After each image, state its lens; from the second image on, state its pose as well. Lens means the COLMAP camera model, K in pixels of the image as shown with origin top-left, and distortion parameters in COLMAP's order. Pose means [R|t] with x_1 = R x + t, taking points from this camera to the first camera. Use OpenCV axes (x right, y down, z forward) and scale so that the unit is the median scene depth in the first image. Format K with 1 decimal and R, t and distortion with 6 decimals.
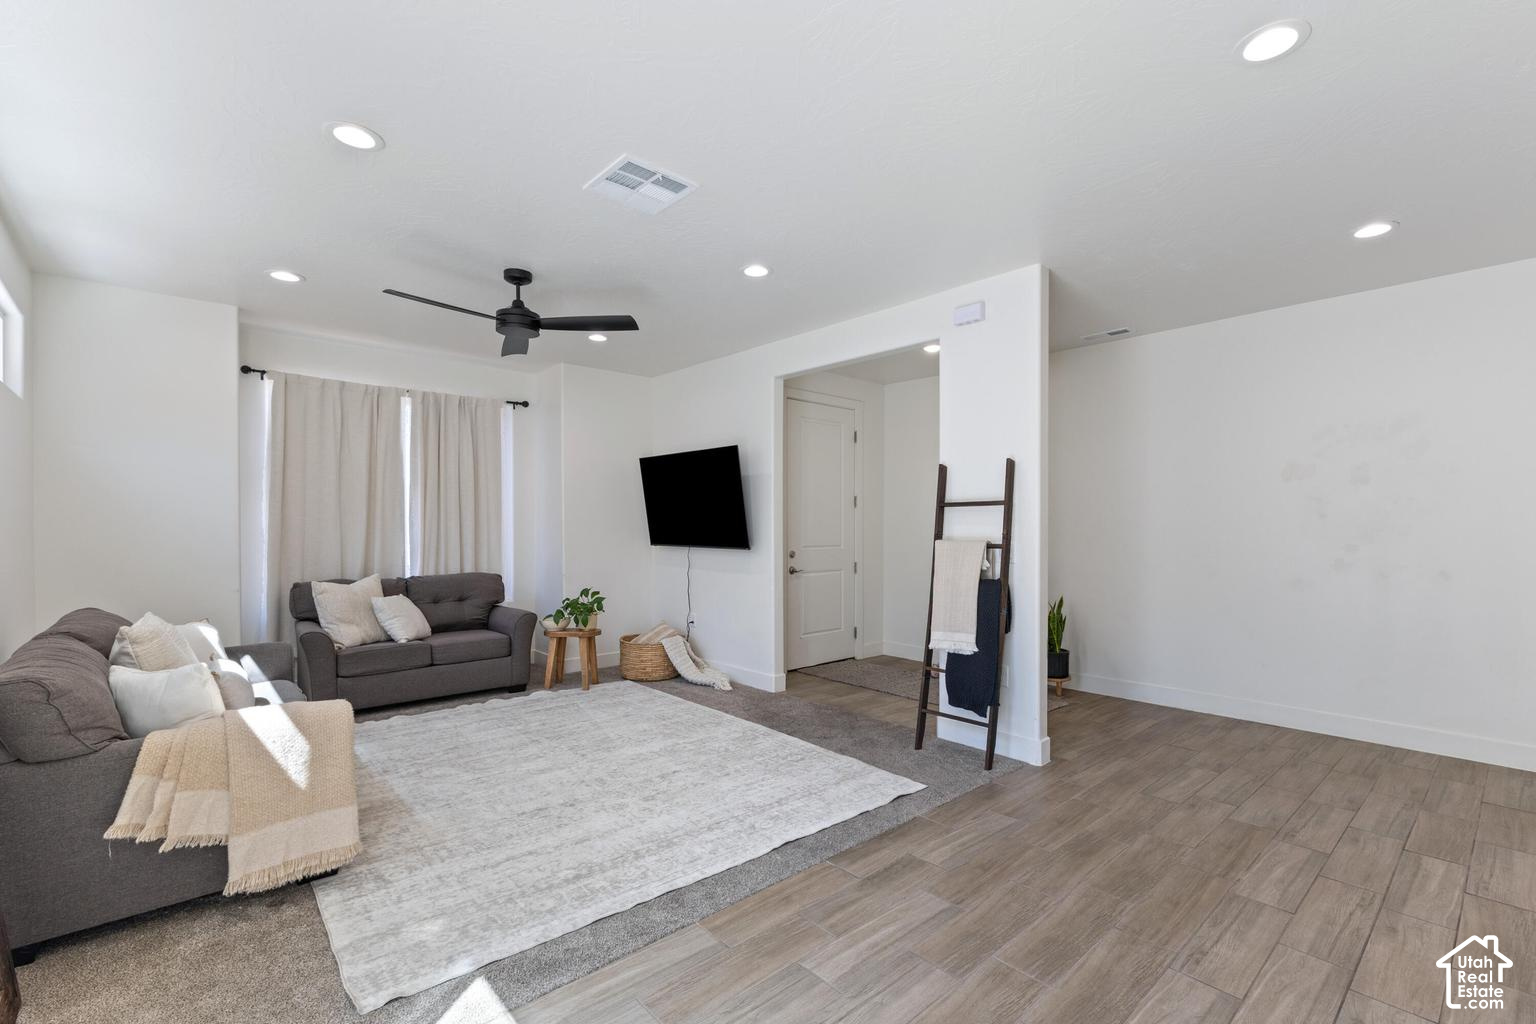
lens RADIAL K [[676.2, 0, 759.1], [0, 676.2, 534.3], [0, 0, 1]] dist [0.000885, 0.000374]
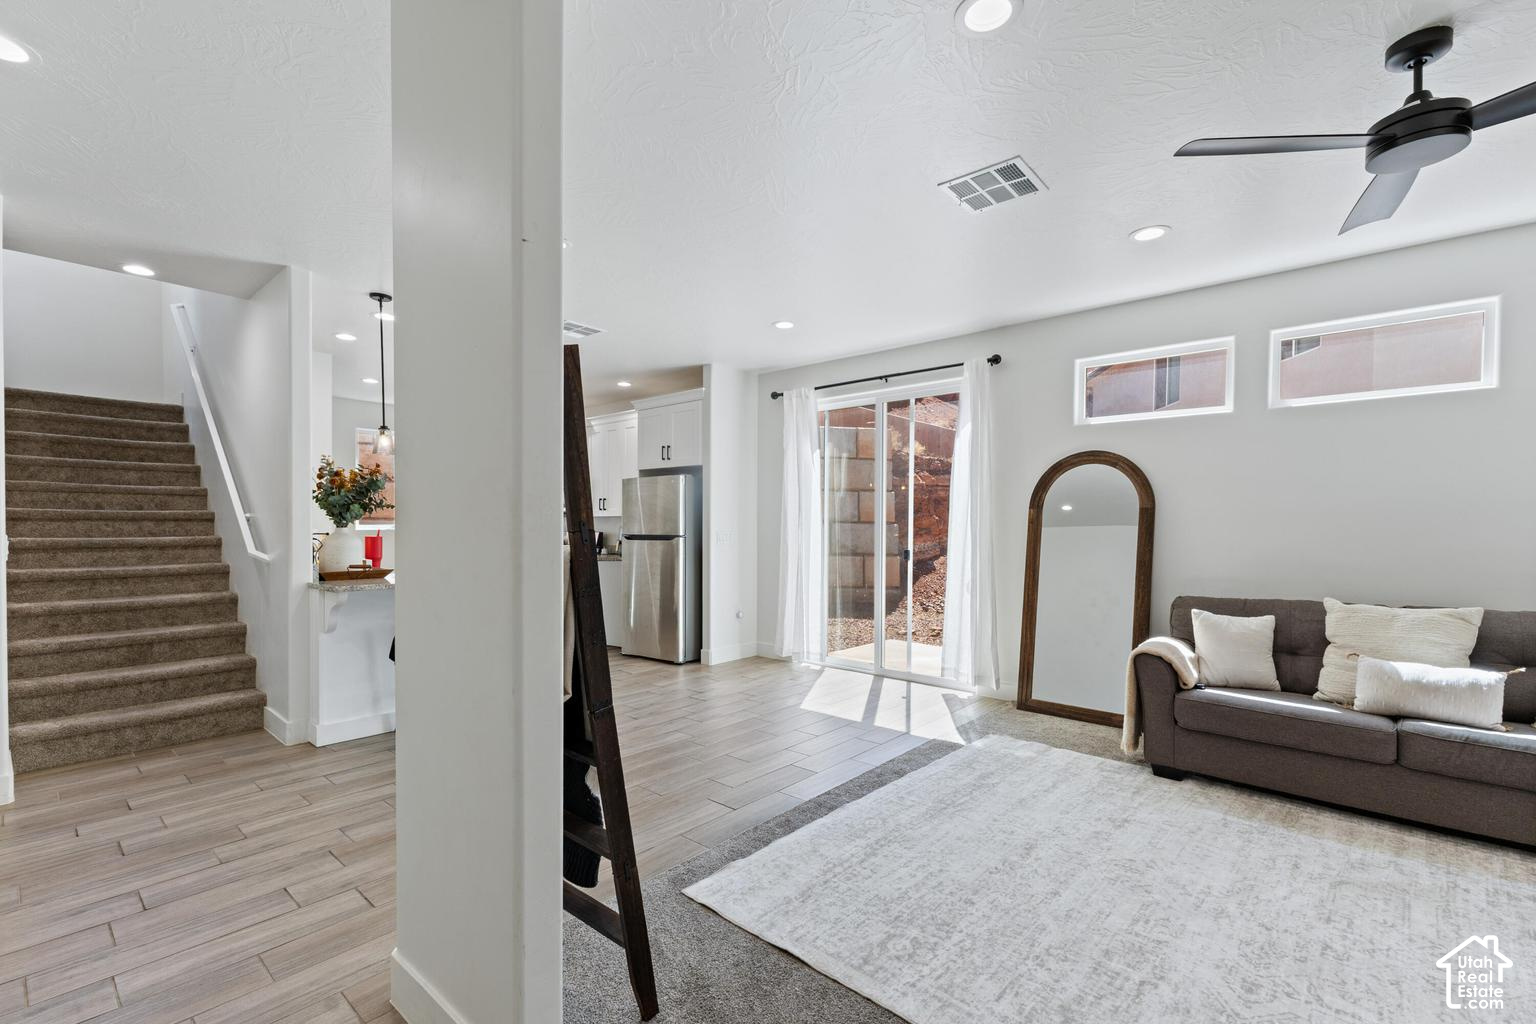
lens RADIAL K [[676.2, 0, 759.1], [0, 676.2, 534.3], [0, 0, 1]] dist [0.000885, 0.000374]
pose [[-0.991953, -0.002381, -0.126582, 0.179661], [-0.005964, 0.999592, 0.027935, -0.010855], [0.126464, 0.028465, -0.991563, 1.163562]]
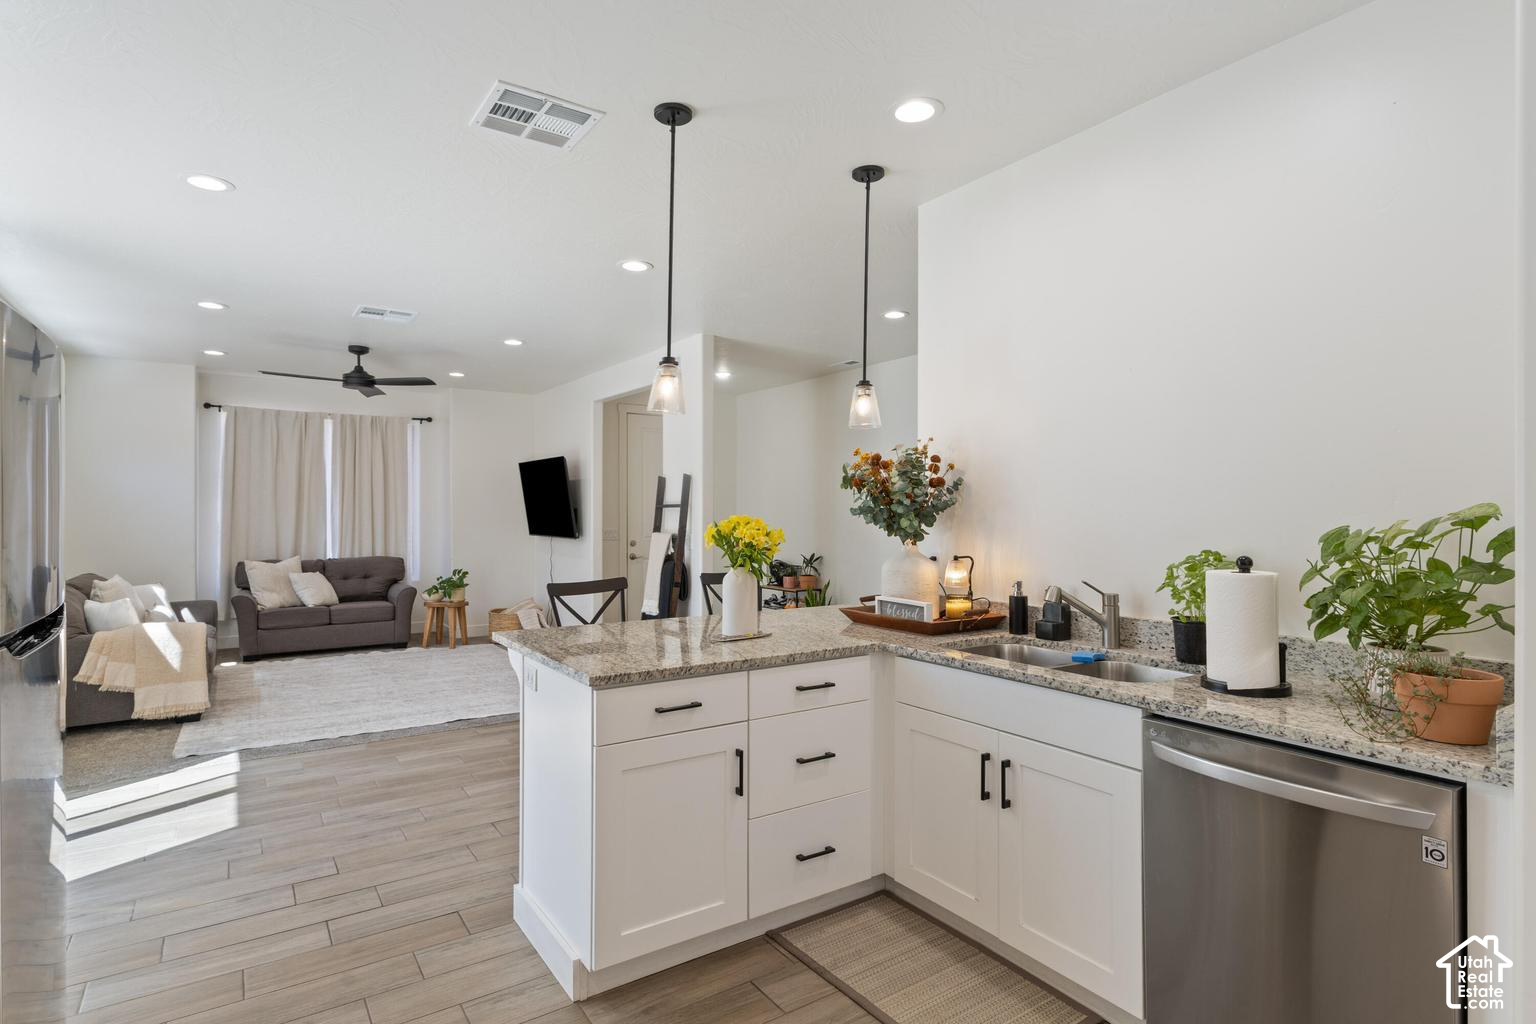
lens RADIAL K [[798.2, 0, 768.0], [0, 798.2, 512.0], [0, 0, 1]] dist [0.003314, -0.000231]
pose [[0.991773, 0.001049, -0.128004, 0.570897], [-0.002535, 0.999931, -0.011447, -0.012247], [0.127983, 0.011677, 0.991708, -0.453303]]
